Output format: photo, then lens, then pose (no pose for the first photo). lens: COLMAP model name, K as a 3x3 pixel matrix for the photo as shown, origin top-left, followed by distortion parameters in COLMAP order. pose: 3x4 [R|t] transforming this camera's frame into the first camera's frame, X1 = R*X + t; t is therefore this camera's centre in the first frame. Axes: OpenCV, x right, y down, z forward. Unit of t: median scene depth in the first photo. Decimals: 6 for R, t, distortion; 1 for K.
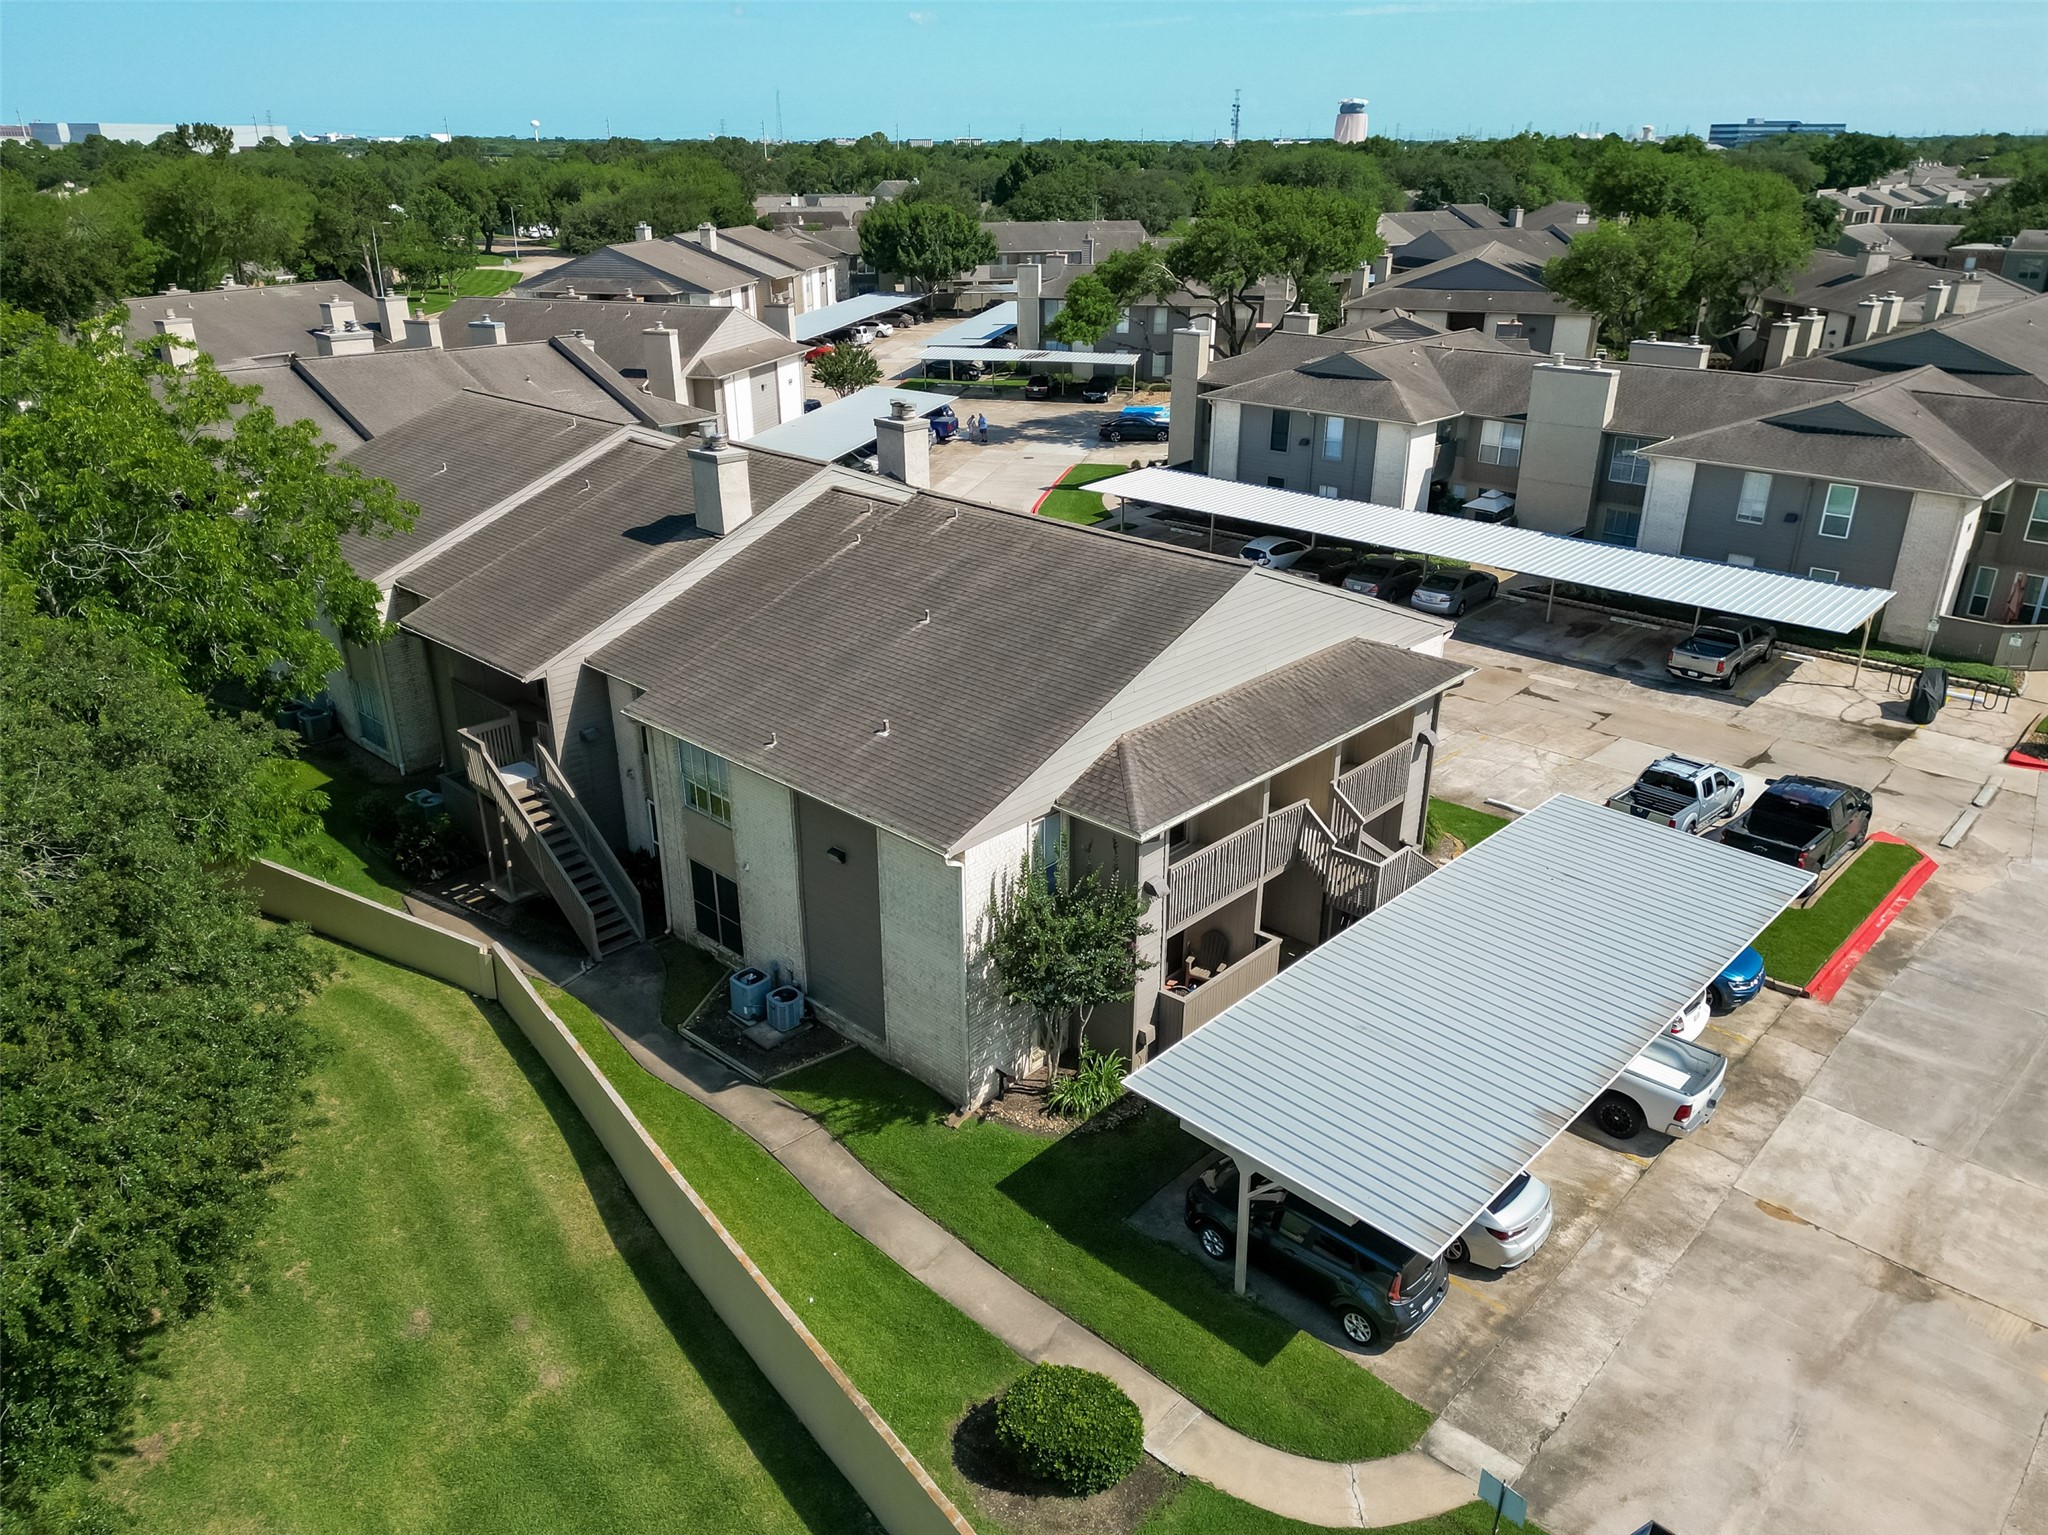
lens RADIAL K [[1425.2, 0, 1020.2], [0, 1425.2, 758.2], [0, 0, 1]] dist [0.074866, -0.075490]
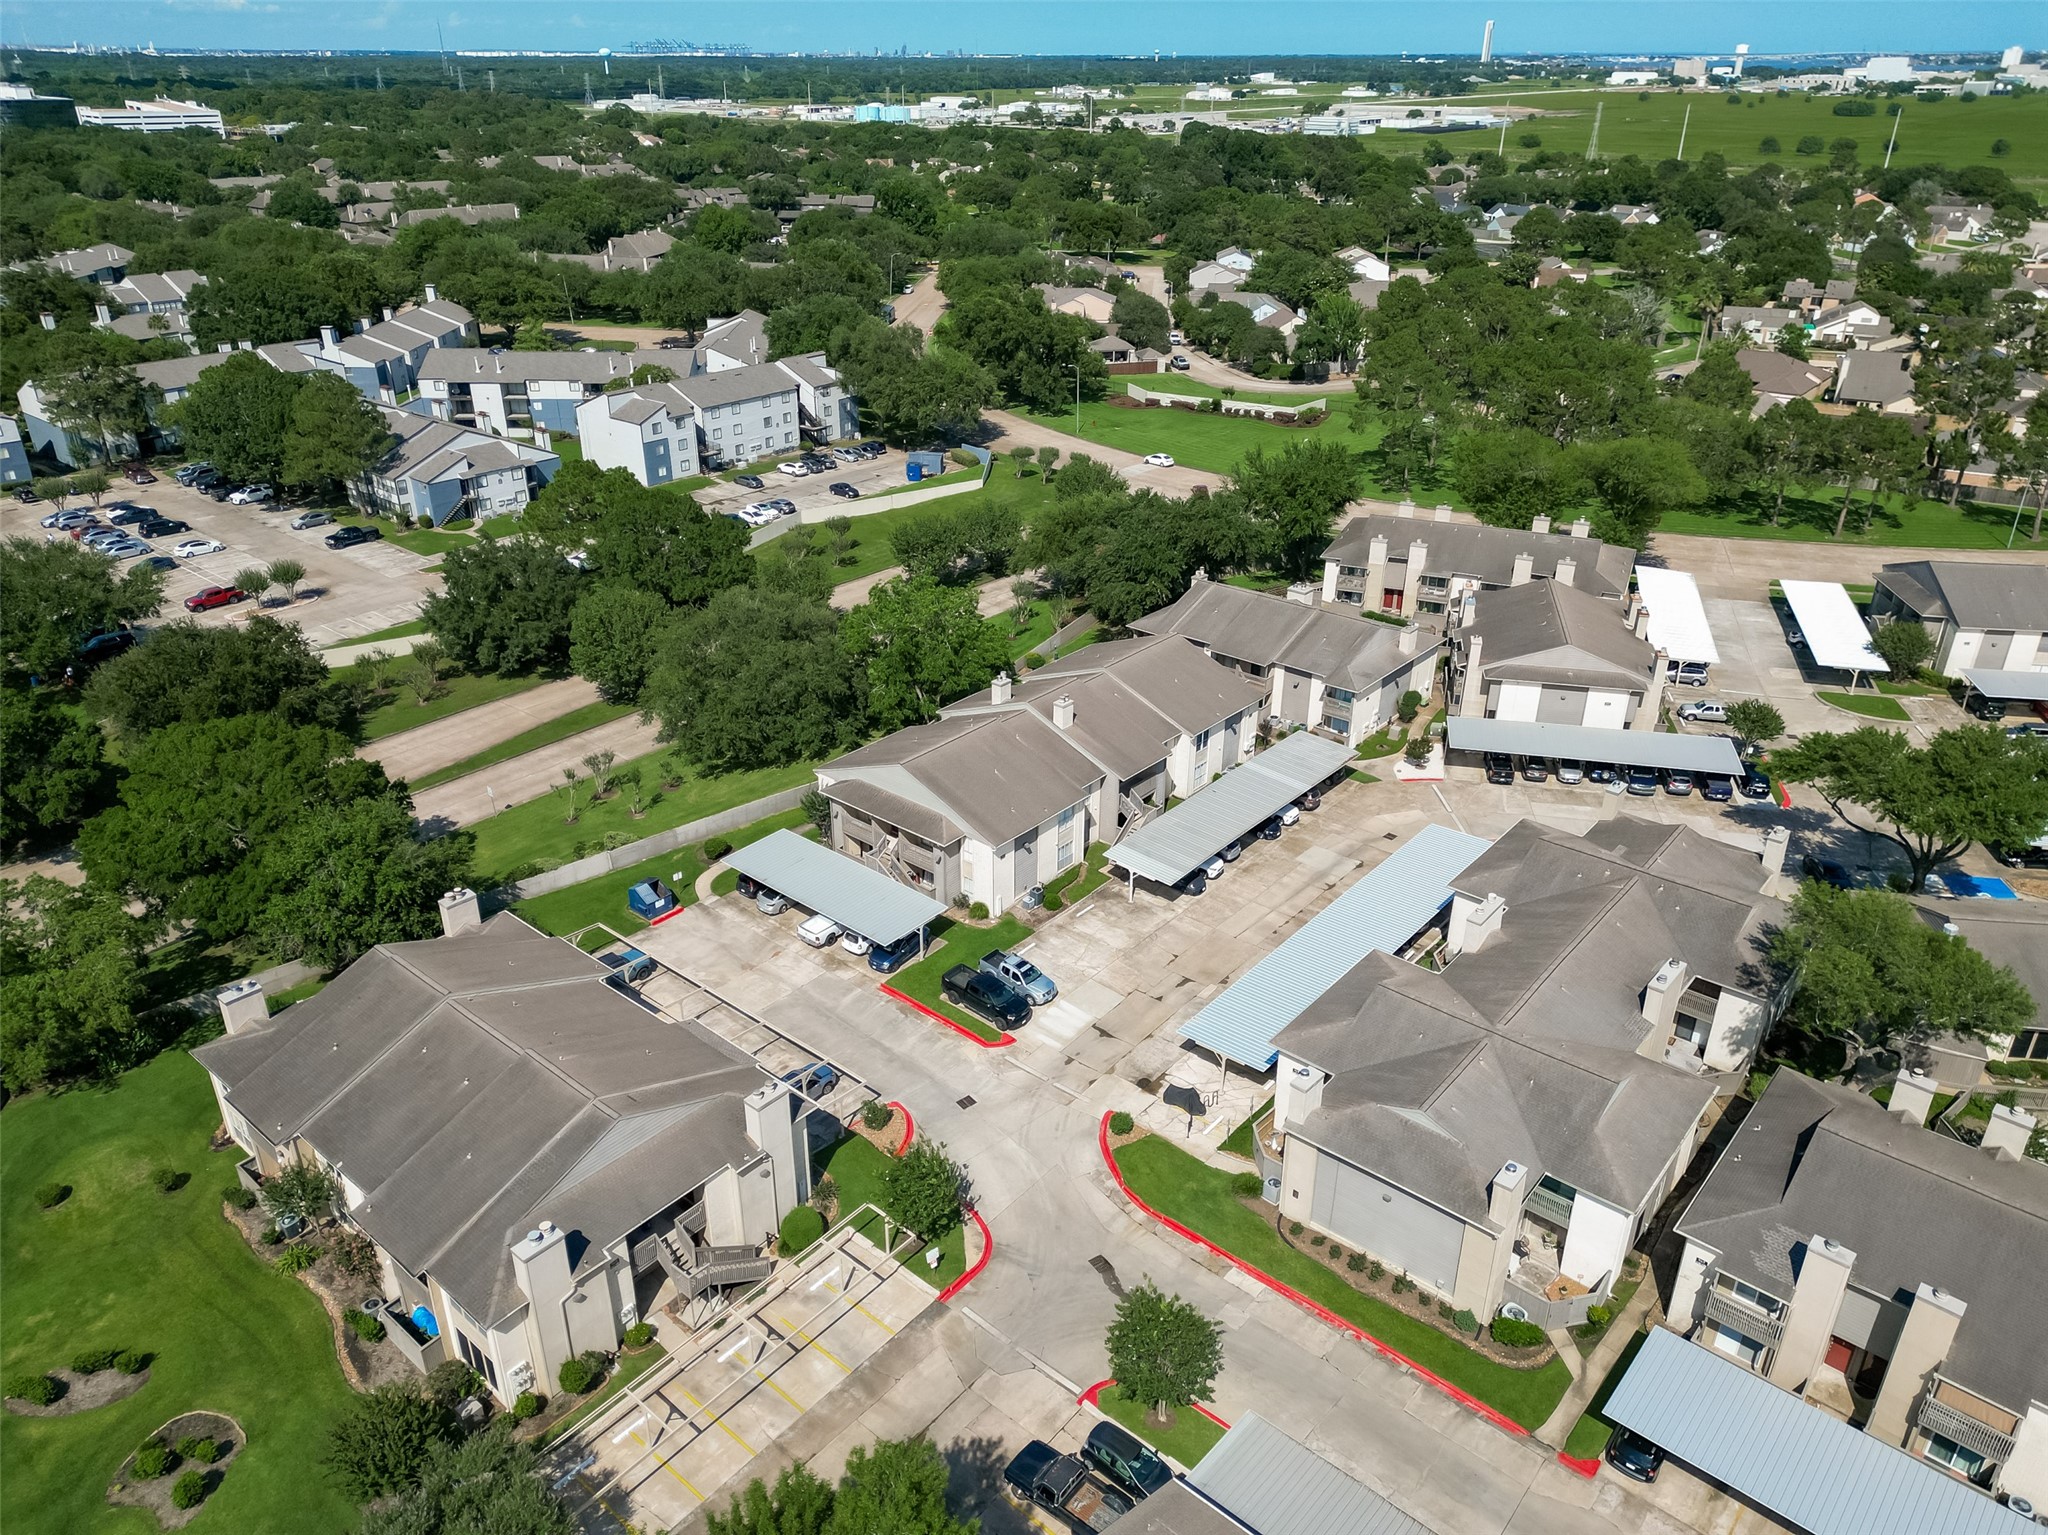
lens RADIAL K [[1425.2, 0, 1020.2], [0, 1425.2, 758.2], [0, 0, 1]] dist [0.074866, -0.075490]
pose [[0.048046, 0.434256, -0.899507, 2.719058], [-0.390794, 0.836934, 0.383174, -1.312890], [0.919223, 0.333112, 0.209916, 0.471547]]
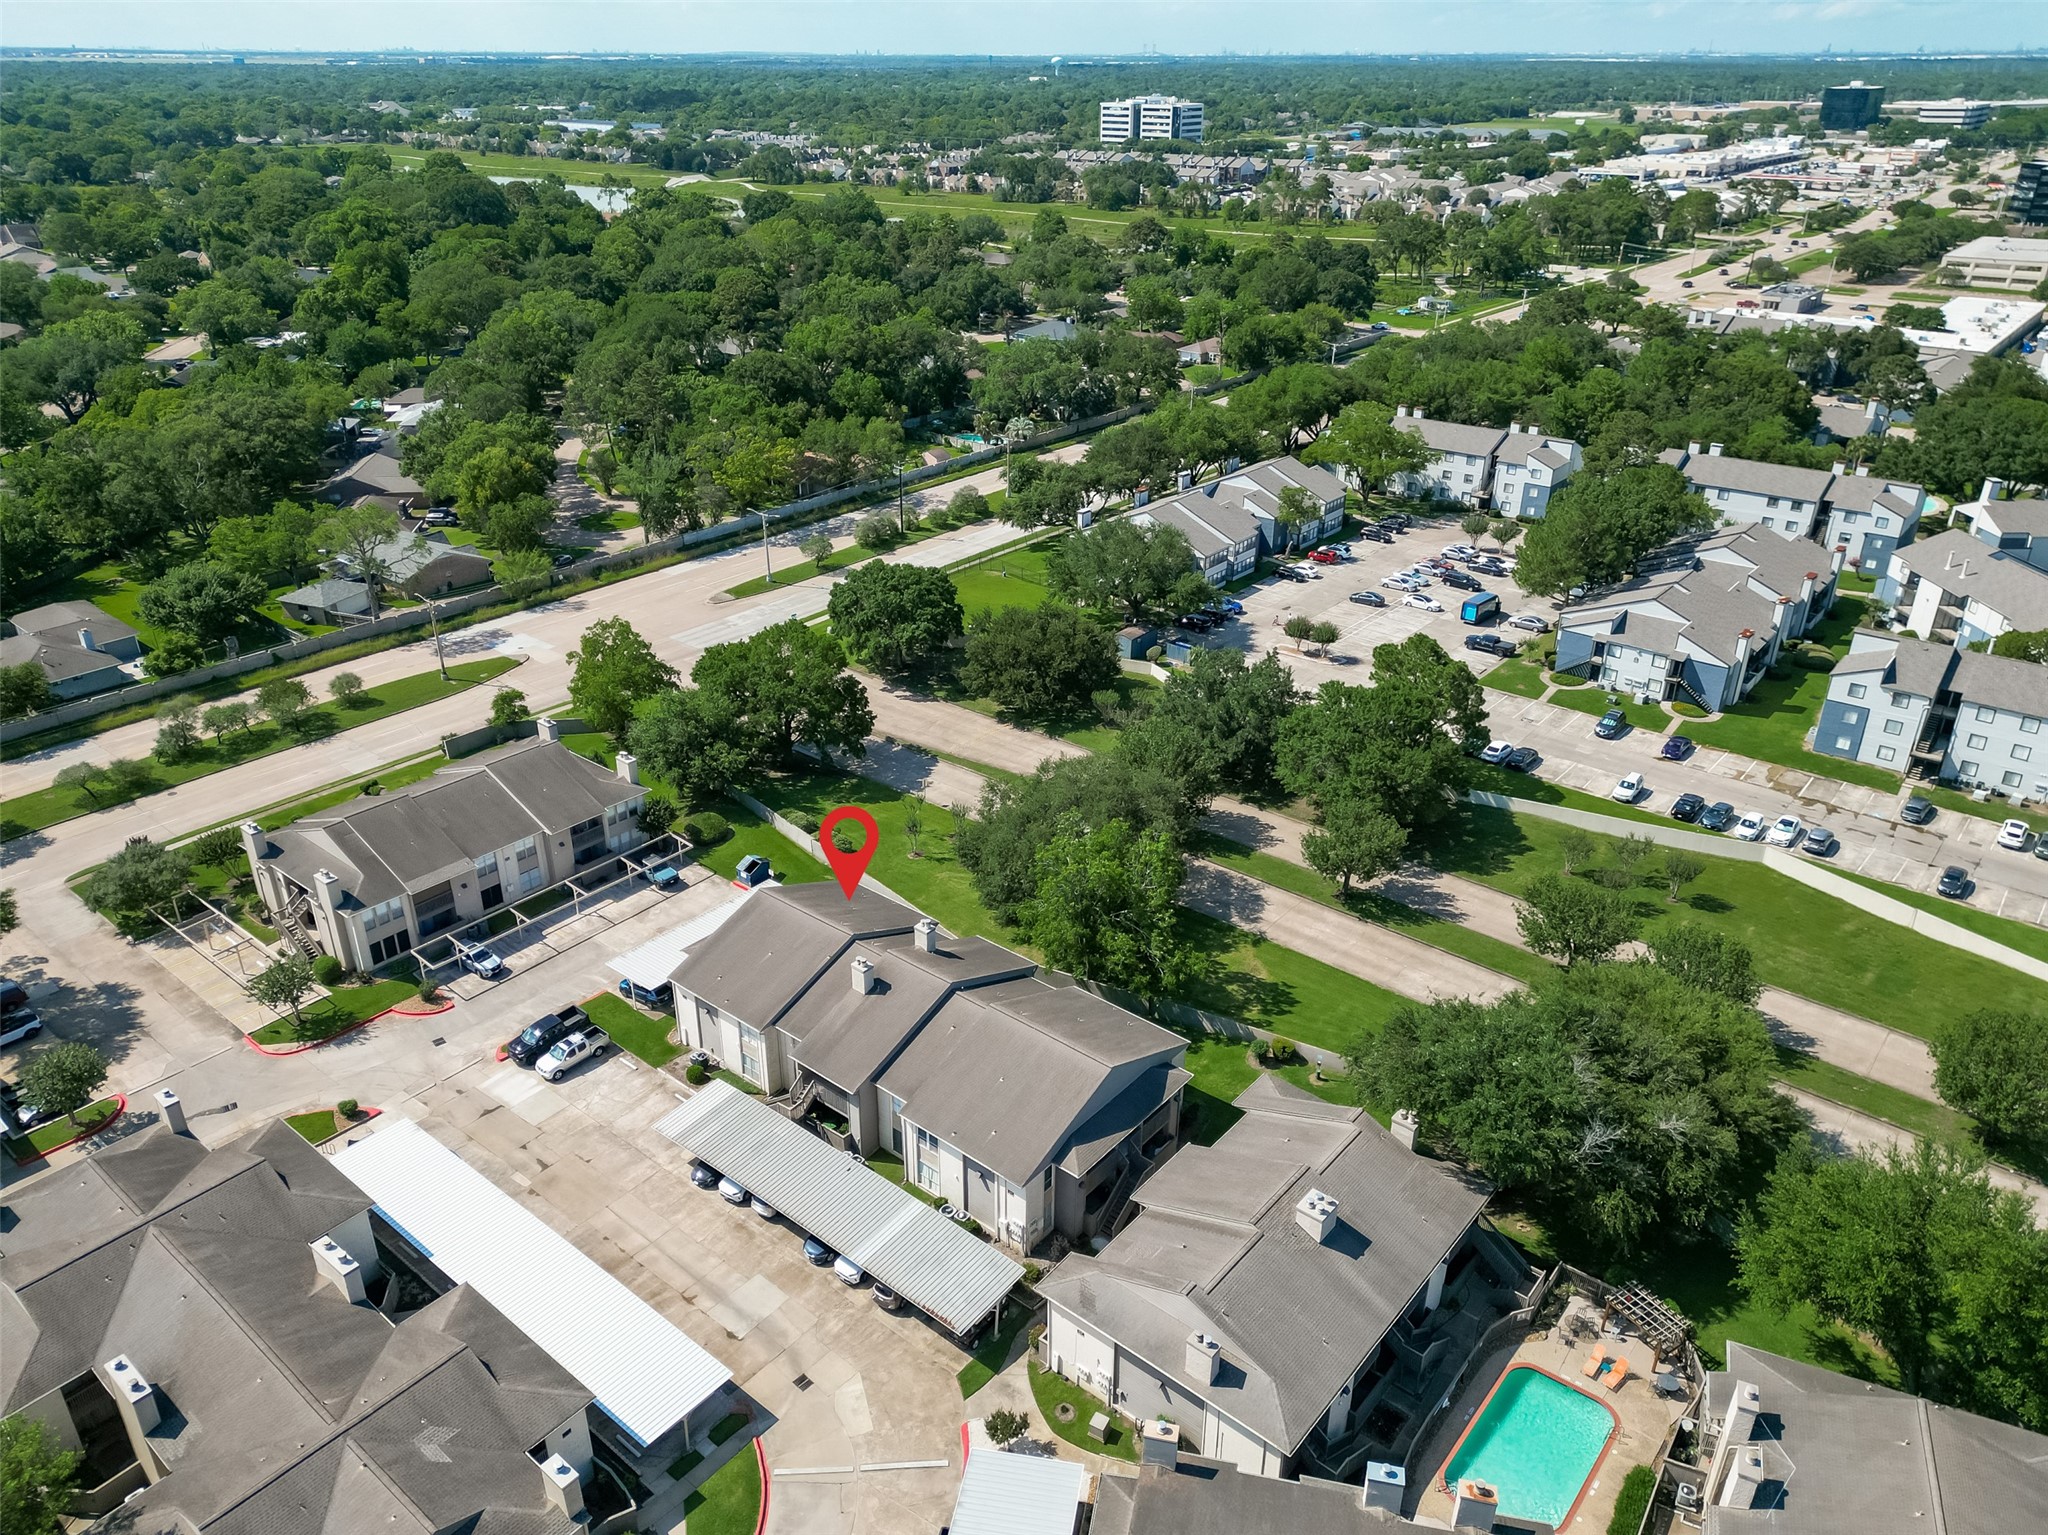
lens RADIAL K [[1425.2, 0, 1020.2], [0, 1425.2, 758.2], [0, 0, 1]] dist [0.074866, -0.075490]
pose [[-0.997970, 0.021208, -0.060059, -0.237018], [-0.031387, 0.656748, 0.753456, -2.686942], [0.055423, 0.753811, -0.654749, 2.715974]]
